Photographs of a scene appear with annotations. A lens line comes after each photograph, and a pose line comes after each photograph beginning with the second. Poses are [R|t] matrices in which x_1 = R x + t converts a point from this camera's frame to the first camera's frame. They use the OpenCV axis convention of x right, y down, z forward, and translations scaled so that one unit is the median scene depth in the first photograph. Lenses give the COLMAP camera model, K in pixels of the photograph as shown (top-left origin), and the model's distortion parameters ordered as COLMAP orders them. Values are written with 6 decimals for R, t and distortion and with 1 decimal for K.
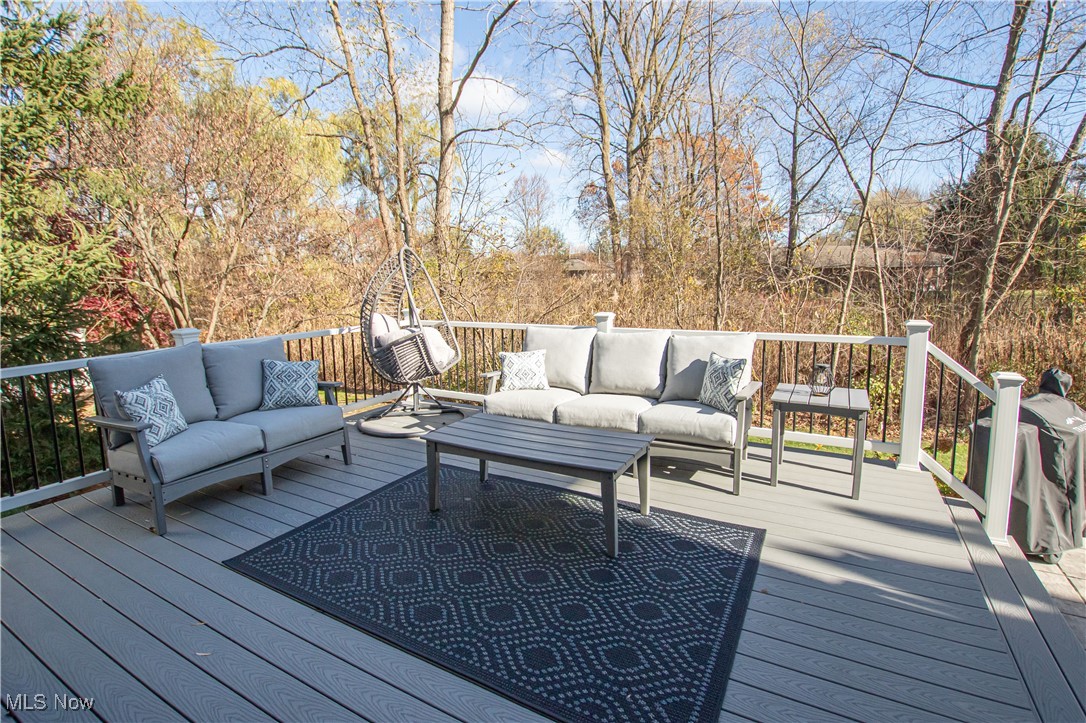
lens RADIAL K [[520.3, 0, 543.0], [0, 520.3, 348.3], [0, 0, 1]] dist [-0.021831, -0.000334]
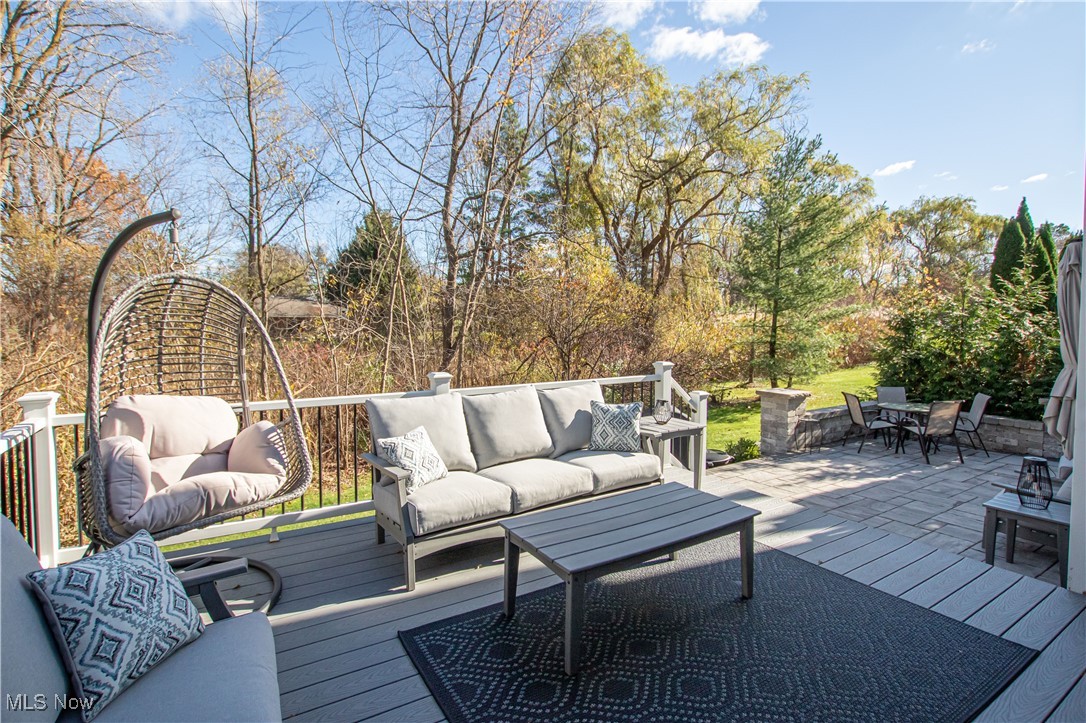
lens RADIAL K [[520.3, 0, 543.0], [0, 520.3, 348.3], [0, 0, 1]] dist [-0.021831, -0.000334]
pose [[0.504458, -0.029485, 0.862933, -0.608810], [0.109538, 0.993527, -0.030086, -0.074432], [-0.856460, 0.109701, 0.504422, 0.479338]]
